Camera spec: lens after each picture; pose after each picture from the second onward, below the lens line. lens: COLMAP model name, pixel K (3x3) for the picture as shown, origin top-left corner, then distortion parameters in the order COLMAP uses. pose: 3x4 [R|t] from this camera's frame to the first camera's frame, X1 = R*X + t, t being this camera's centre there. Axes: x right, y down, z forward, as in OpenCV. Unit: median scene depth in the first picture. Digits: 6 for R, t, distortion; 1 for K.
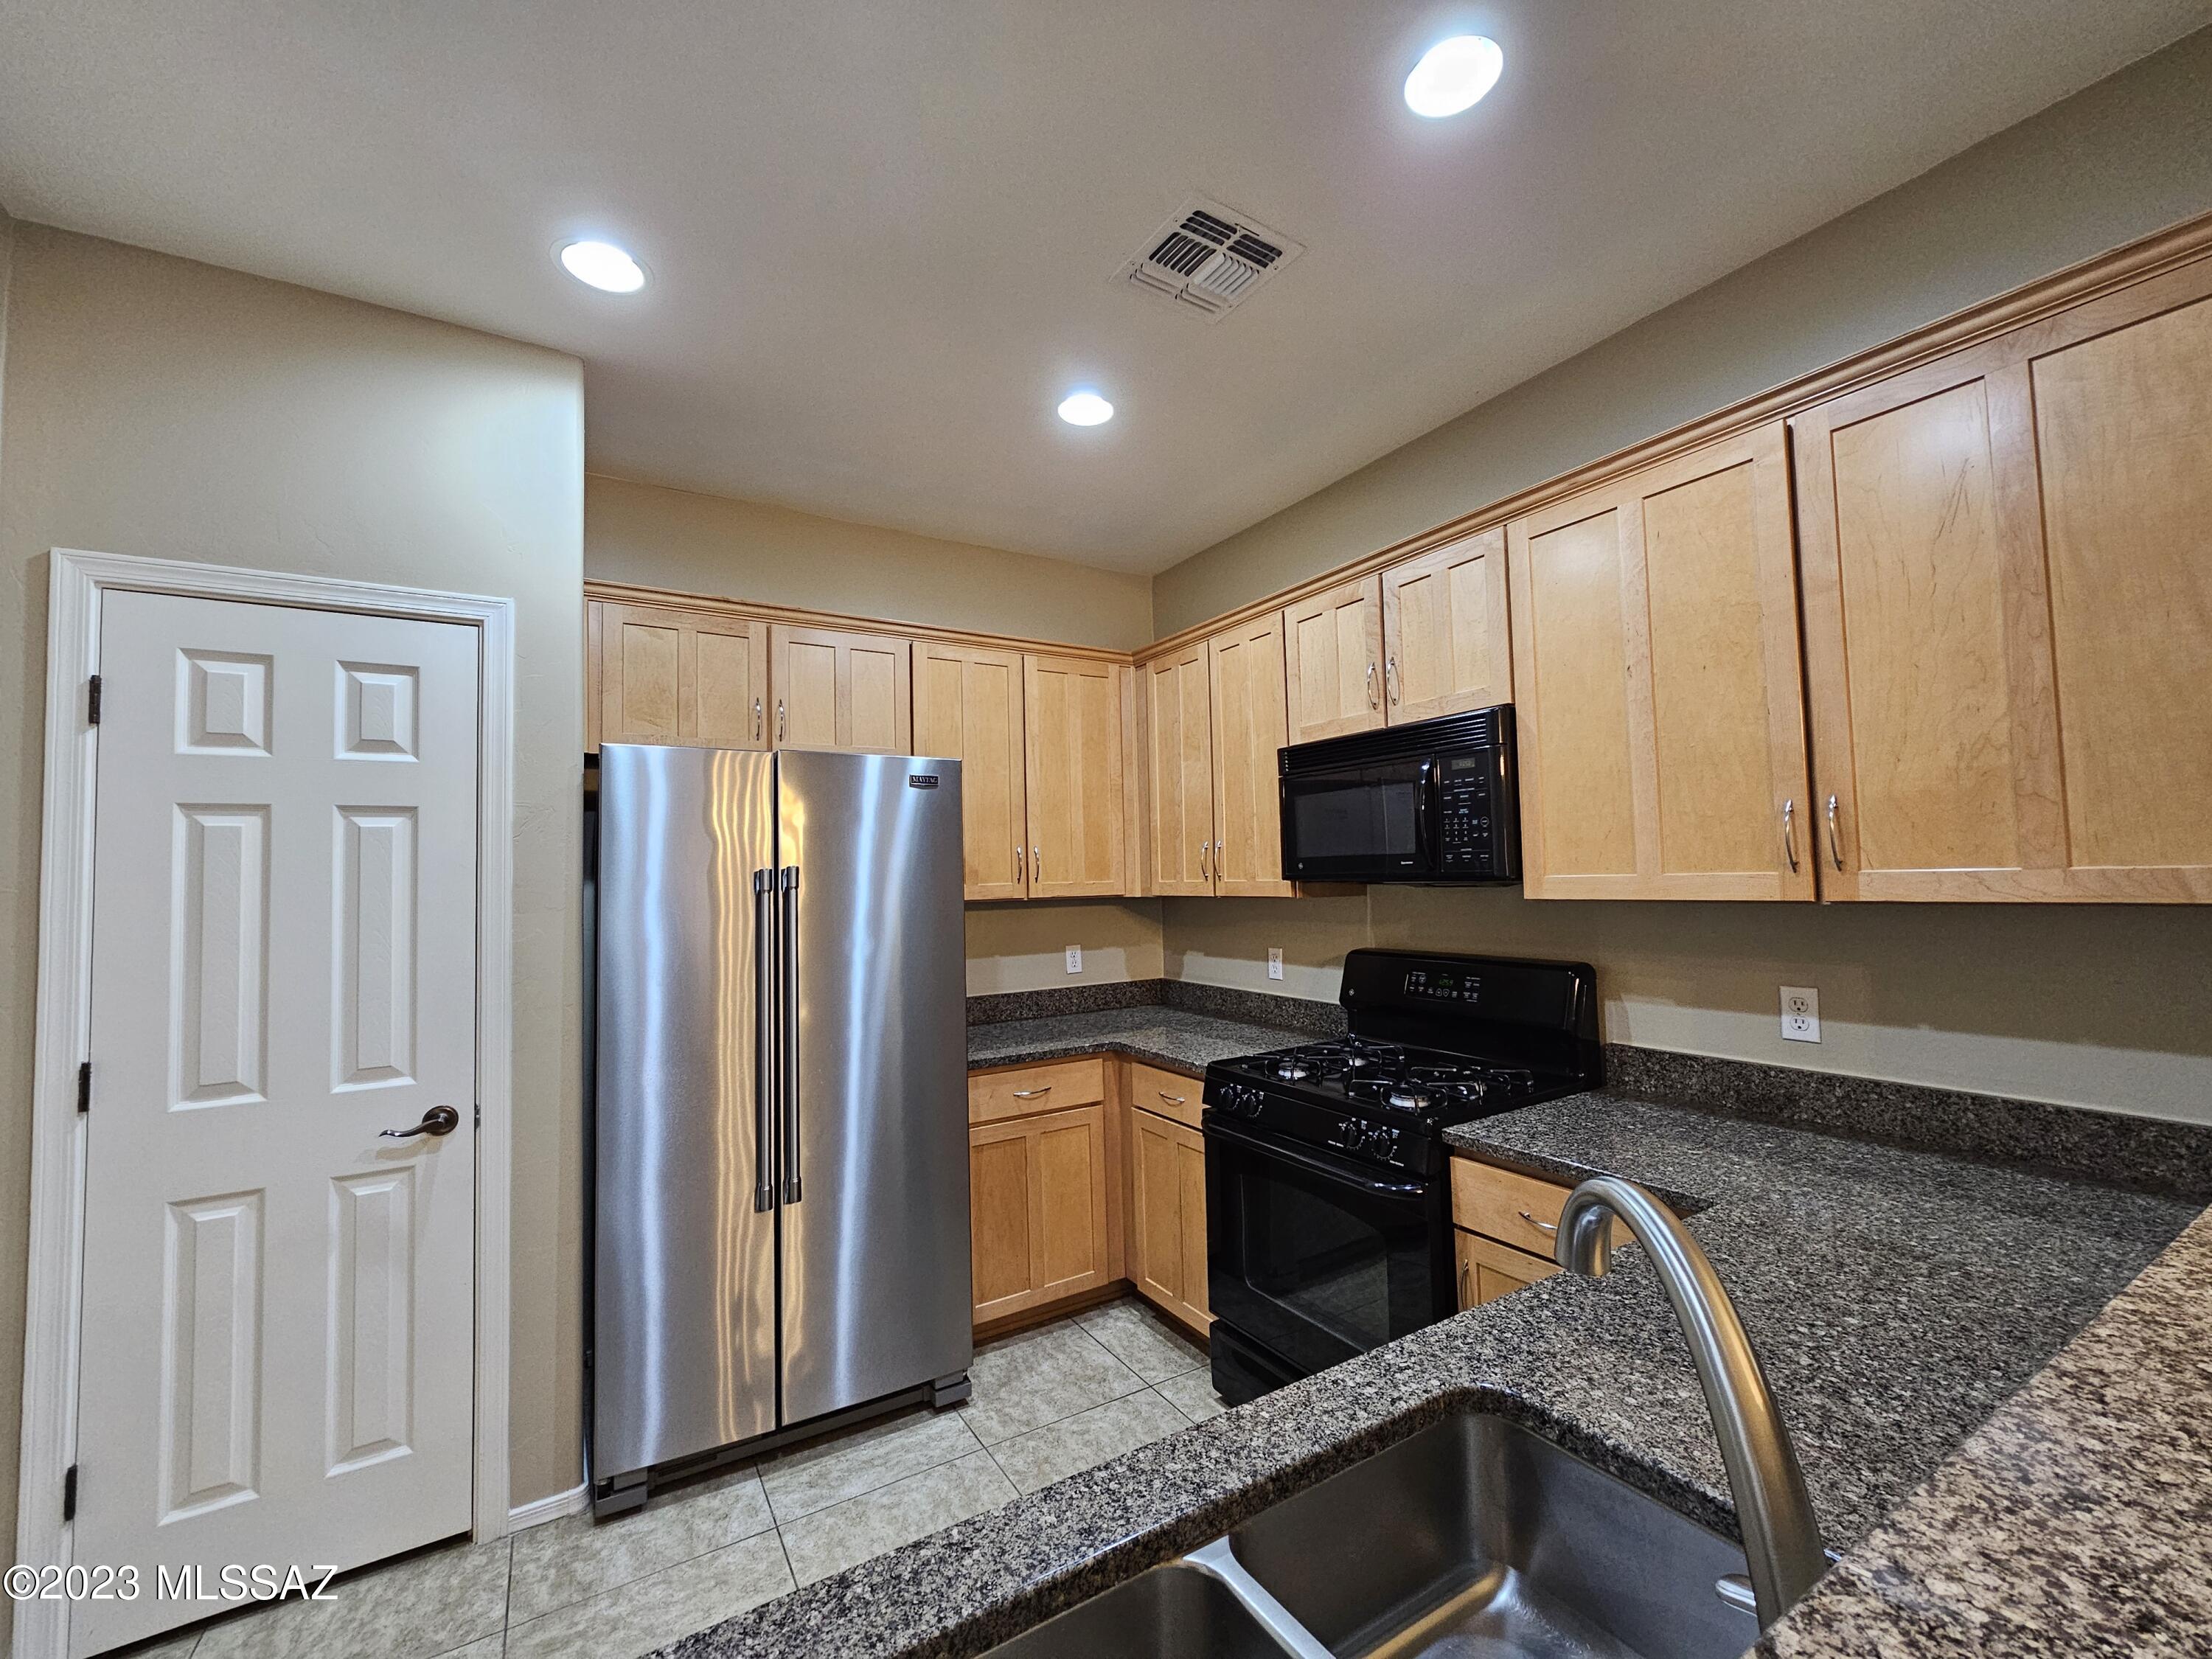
lens RADIAL K [[900.9, 0, 1107.4], [0, 900.9, 834.4], [0, 0, 1]] dist [-0.000372, -0.000044]
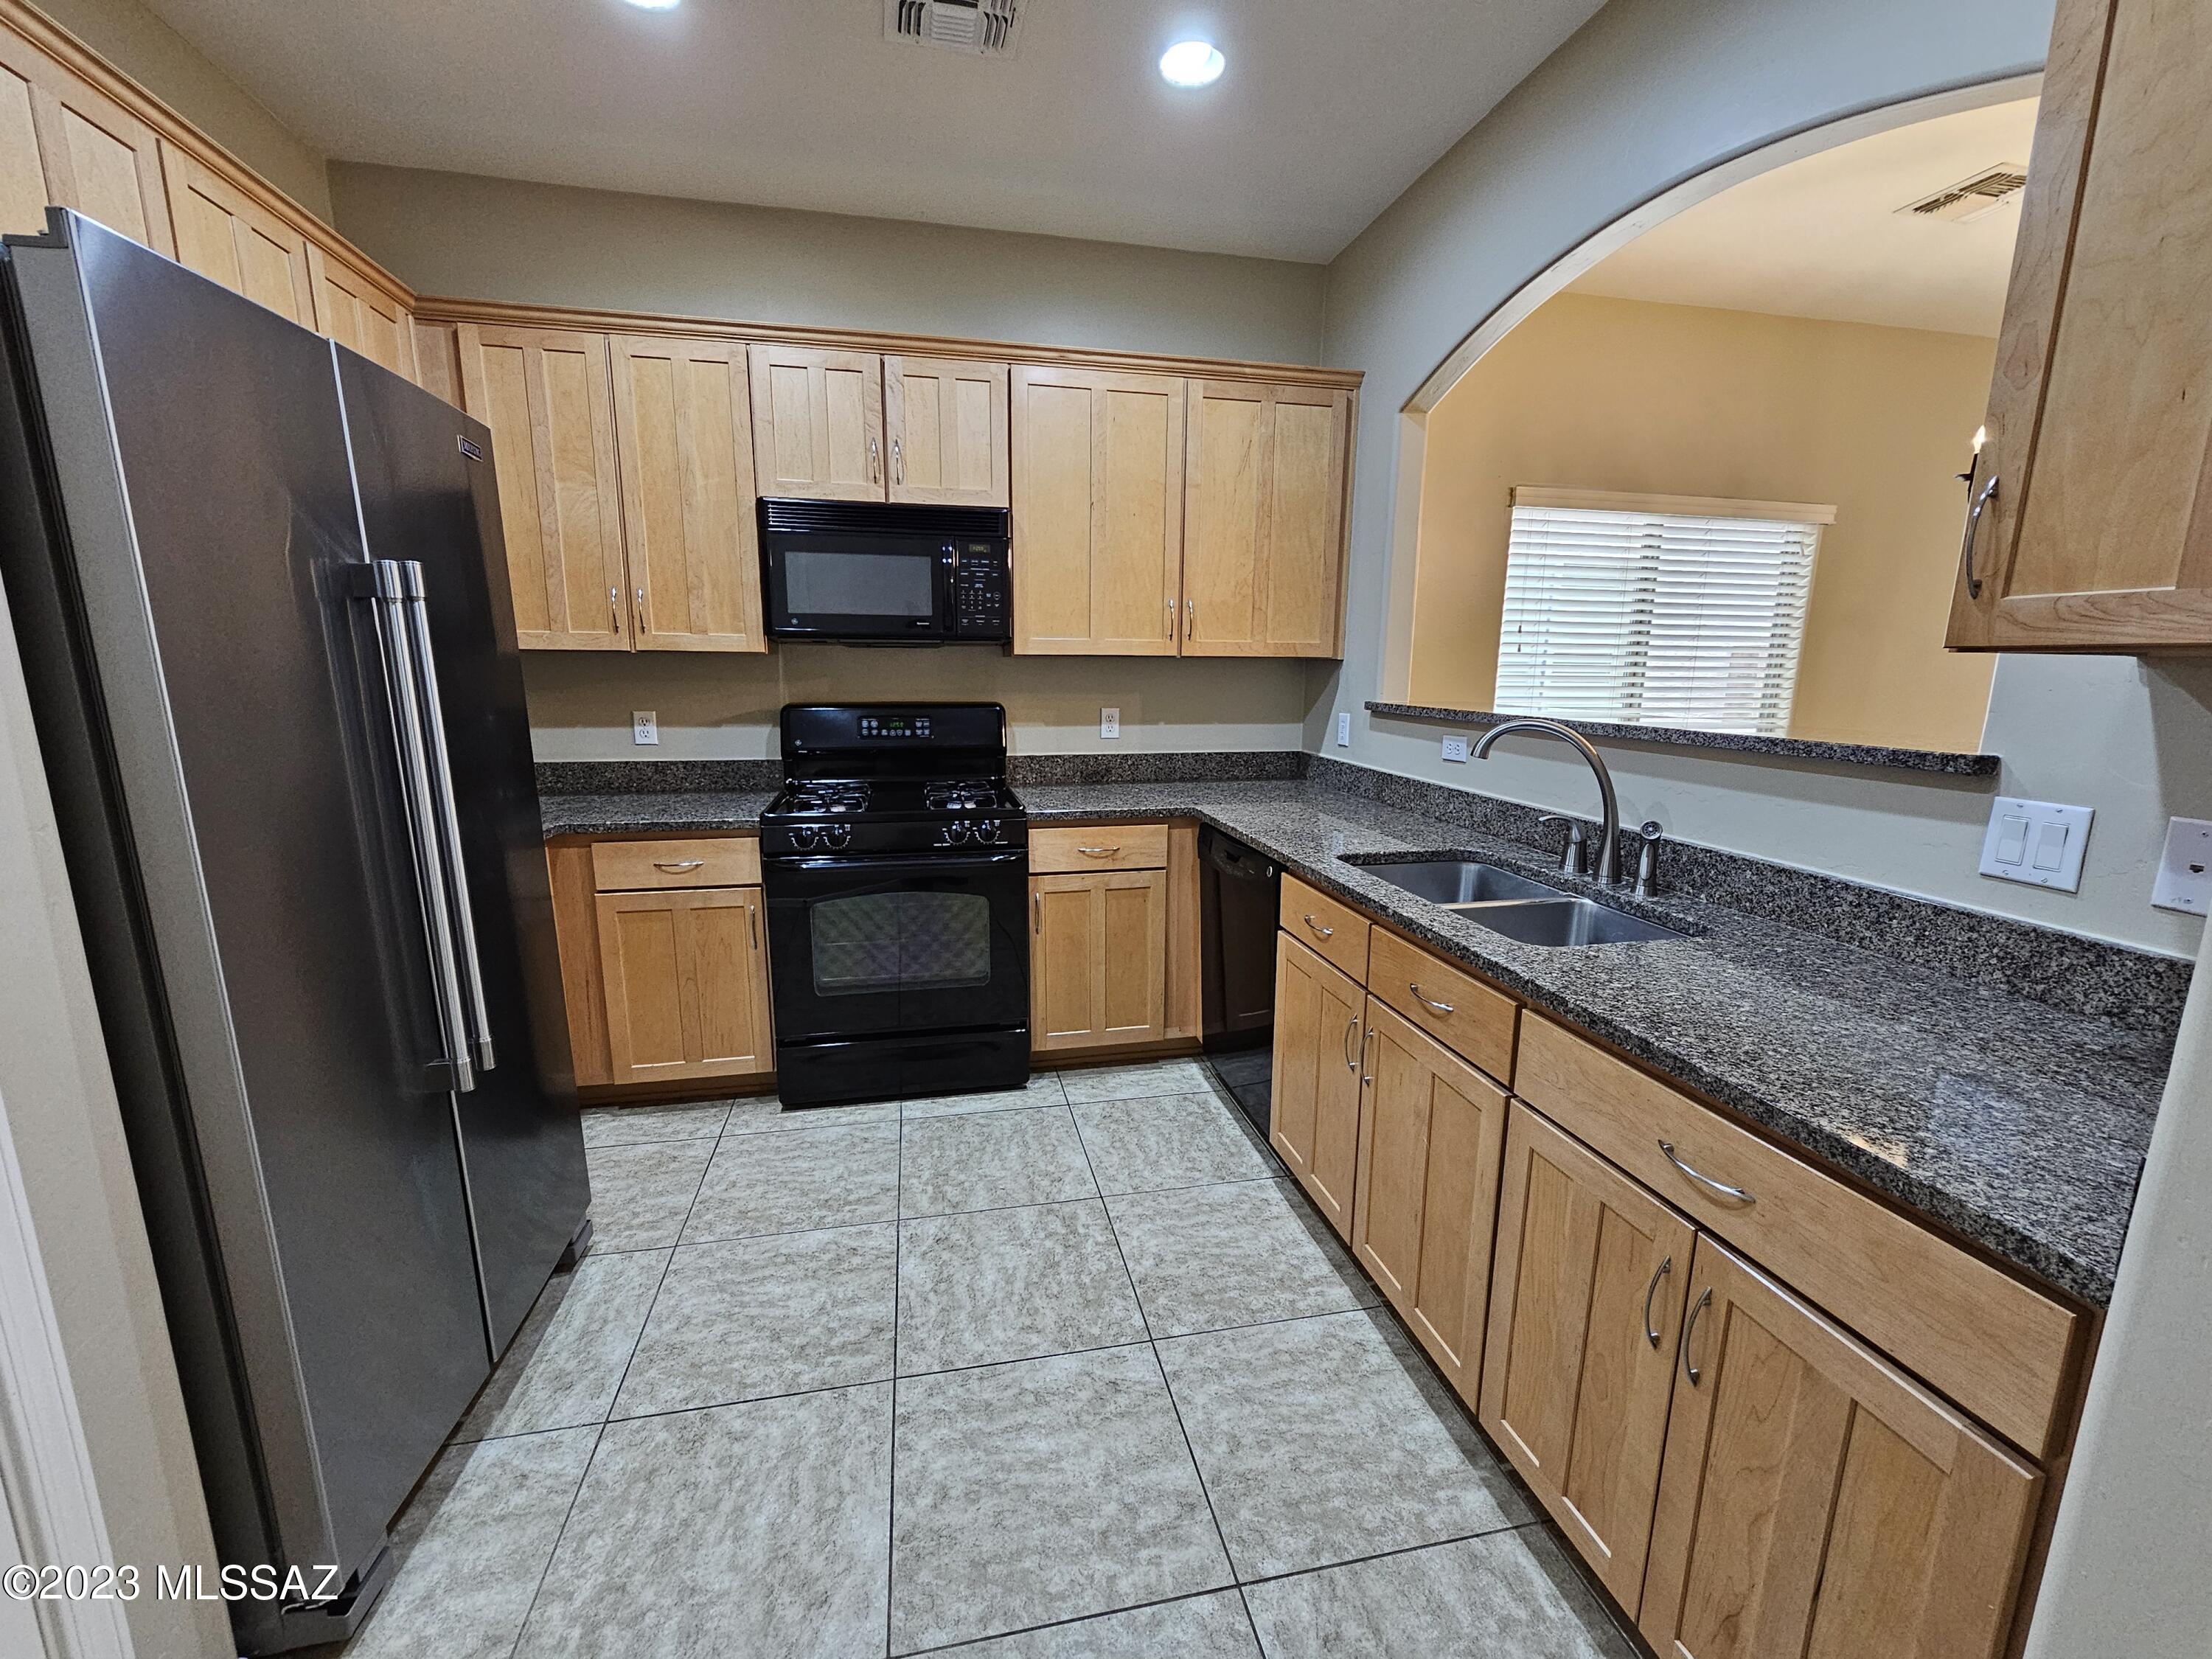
lens RADIAL K [[900.9, 0, 1107.4], [0, 900.9, 834.4], [0, 0, 1]] dist [-0.000372, -0.000044]
pose [[0.333442, -0.153915, 0.930122, -0.693835], [-0.061518, 0.980929, 0.184376, 0.064179], [-0.940762, -0.118698, 0.317614, 0.305293]]
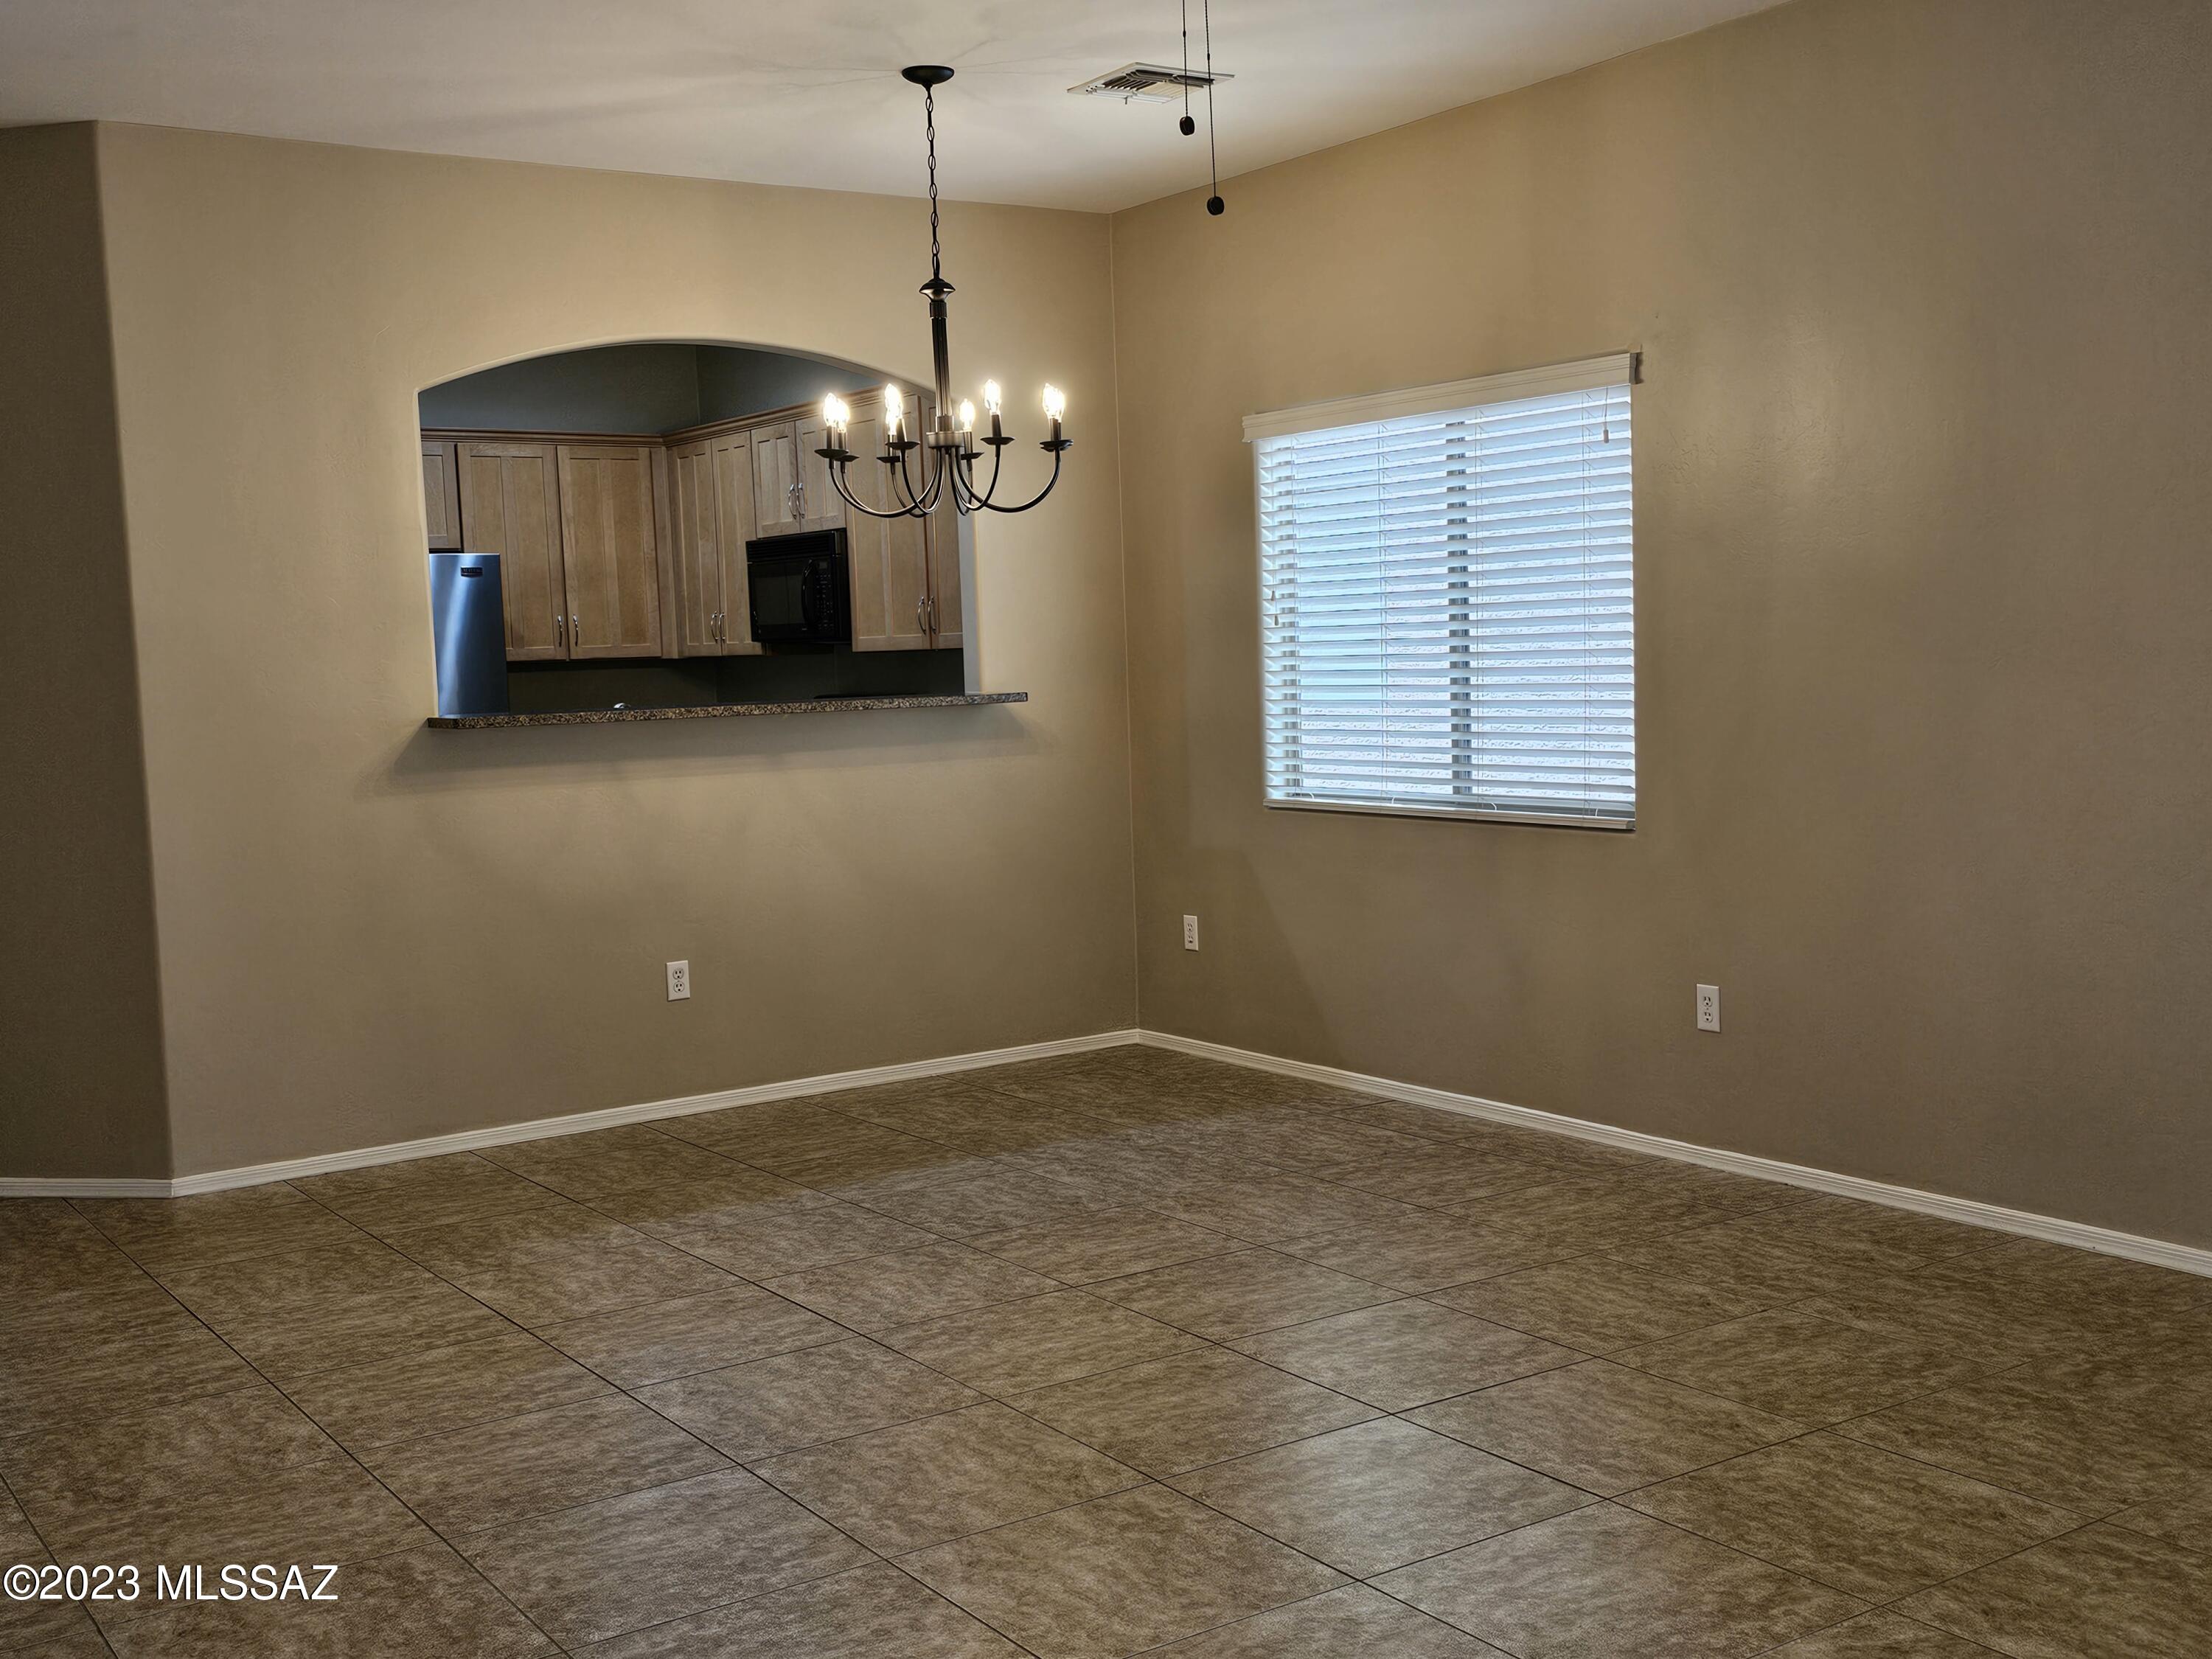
lens RADIAL K [[2315.9, 0, 1091.7], [0, 2315.9, 848.1], [0, 0, 1]] dist [0.093868, -0.126692]
pose [[0.999041, -0.014814, 0.041214, 0.584577], [0.008947, 0.990245, 0.139047, -0.126692], [-0.042872, -0.138545, 0.989428, -2.602853]]
